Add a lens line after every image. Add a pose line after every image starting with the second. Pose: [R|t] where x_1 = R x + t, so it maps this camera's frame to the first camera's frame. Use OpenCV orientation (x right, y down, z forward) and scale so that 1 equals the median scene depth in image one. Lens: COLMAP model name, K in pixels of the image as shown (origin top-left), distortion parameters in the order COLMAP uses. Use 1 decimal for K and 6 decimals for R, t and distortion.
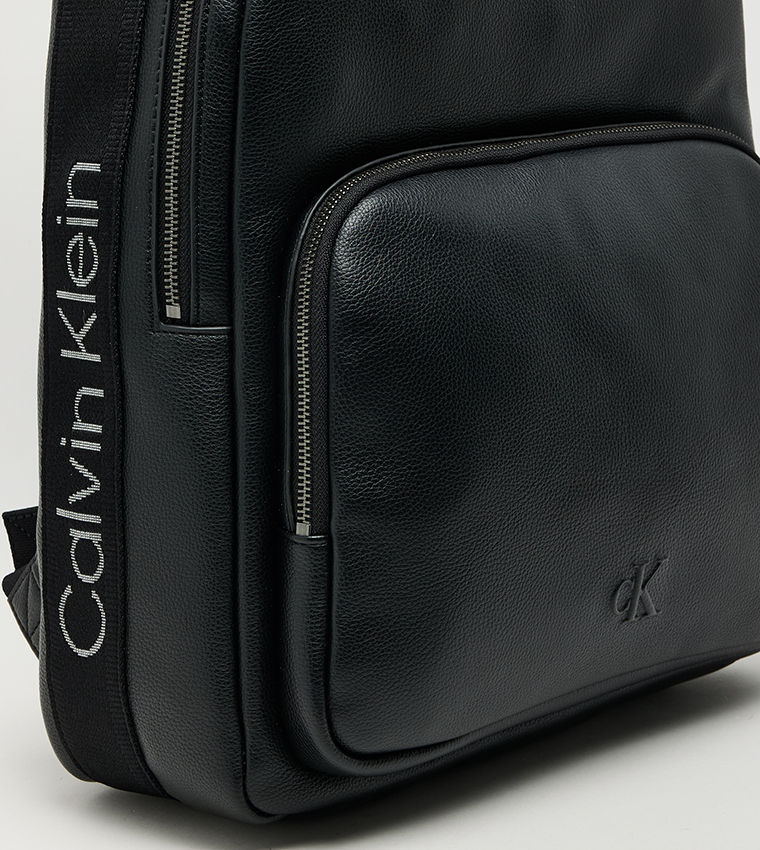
lens RADIAL K [[1989.3, 0, 380.0], [0, 1989.3, 424.5], [0, 0, 1]] dist [0.020460, 0.000000]
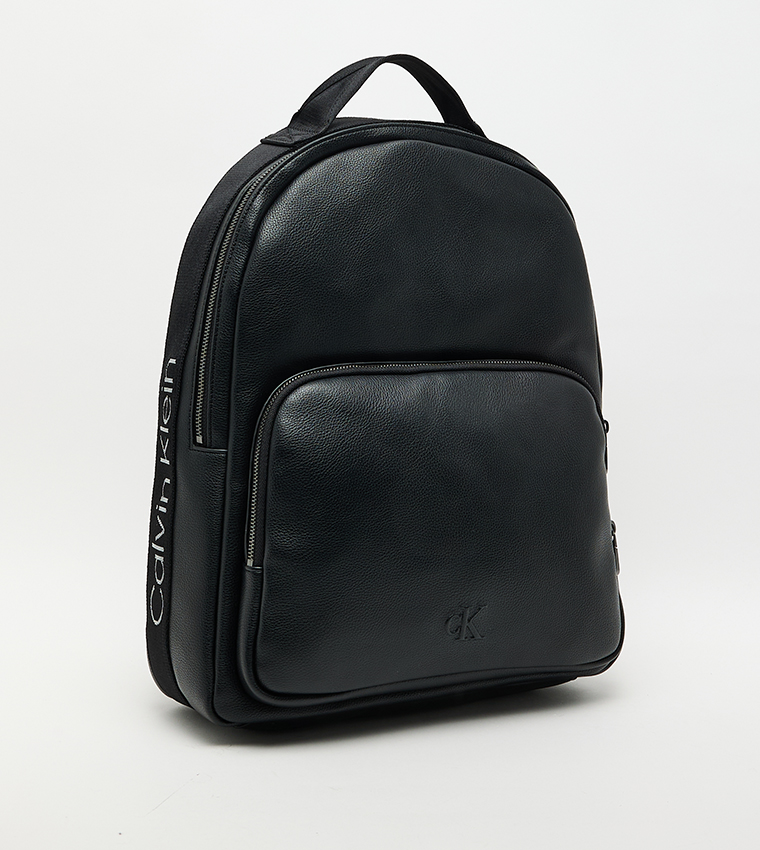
lens RADIAL K [[1160.8, 0, 379.9], [0, 1160.8, 425.6], [0, 0, 1]] dist [-0.001481, 0.000000]
pose [[0.974348, 0.071653, -0.213333, 0.288027], [-0.093197, 0.991324, -0.092693, 0.015140], [0.204840, 0.110197, 0.972572, -0.024072]]
